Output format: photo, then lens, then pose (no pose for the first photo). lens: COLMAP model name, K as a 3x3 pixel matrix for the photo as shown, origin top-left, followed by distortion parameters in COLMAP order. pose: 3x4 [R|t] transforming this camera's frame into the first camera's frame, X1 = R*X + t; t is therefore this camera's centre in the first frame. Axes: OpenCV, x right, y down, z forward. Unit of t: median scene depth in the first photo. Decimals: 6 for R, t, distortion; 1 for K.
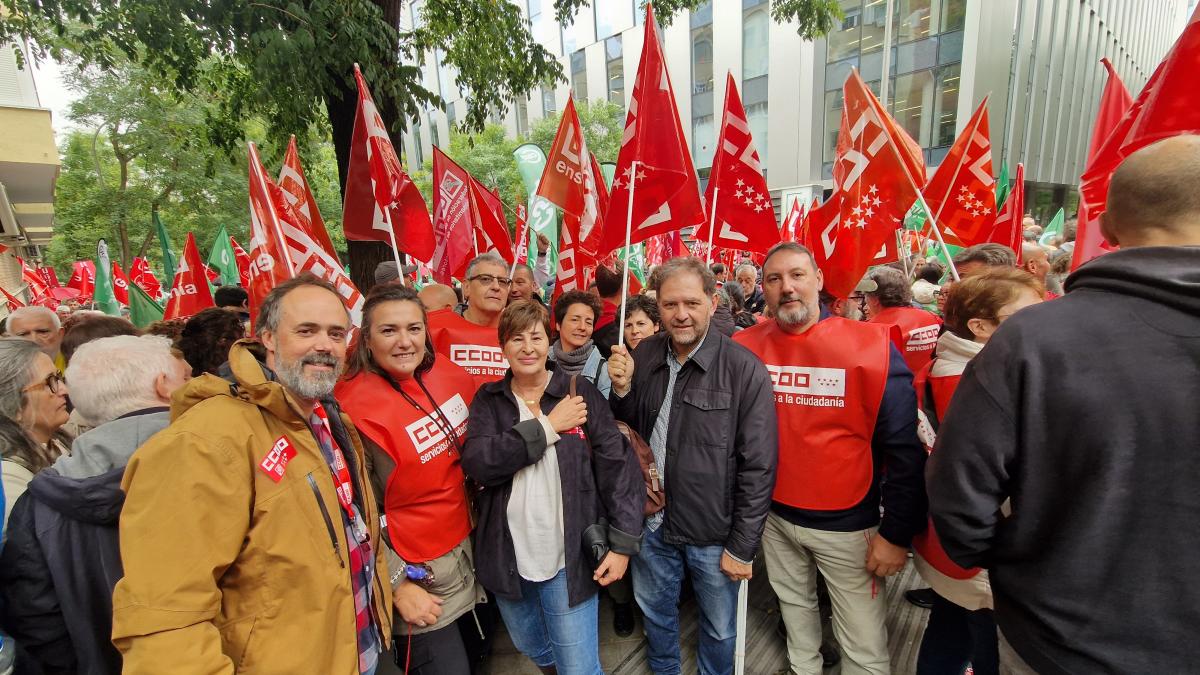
lens RADIAL K [[494.4, 0, 602.6], [0, 494.4, 337.6], [0, 0, 1]] dist [0.012314, -0.003776]
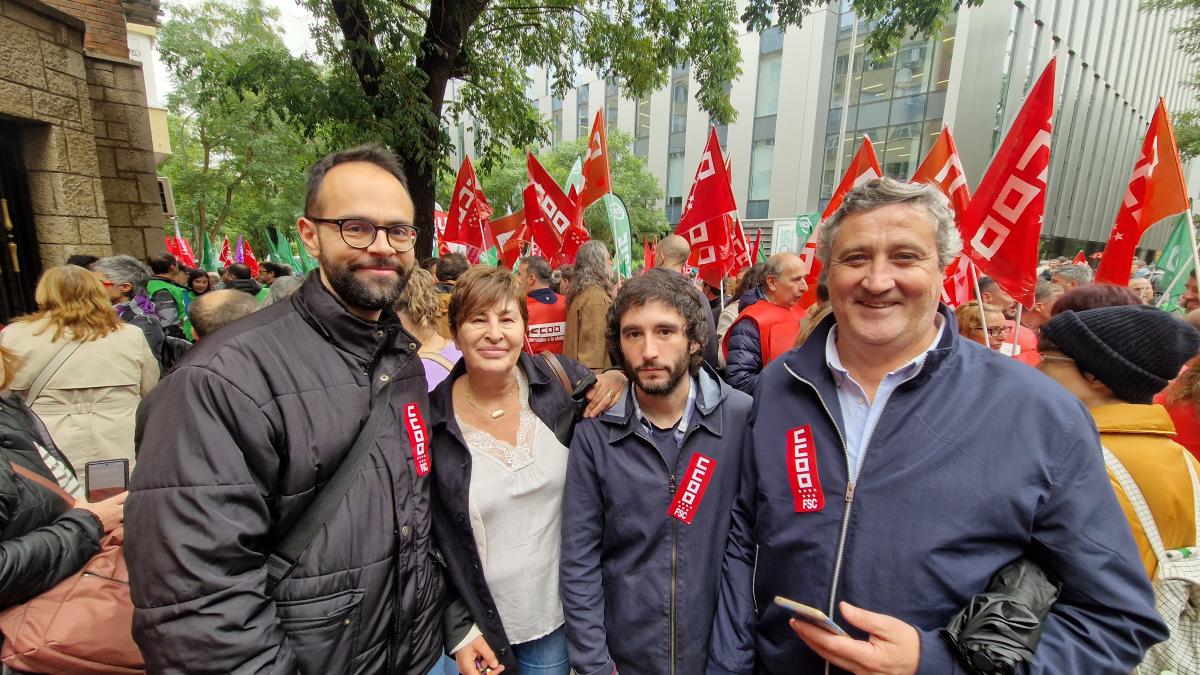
lens RADIAL K [[493.5, 0, 606.0], [0, 493.5, 343.5], [0, 0, 1]] dist [0.001274, 0.010048]
pose [[0.994641, 0.093155, -0.044852, 0.050366], [-0.093613, 0.995575, -0.008217, 0.018546], [0.043888, 0.012371, 0.998960, -0.107887]]
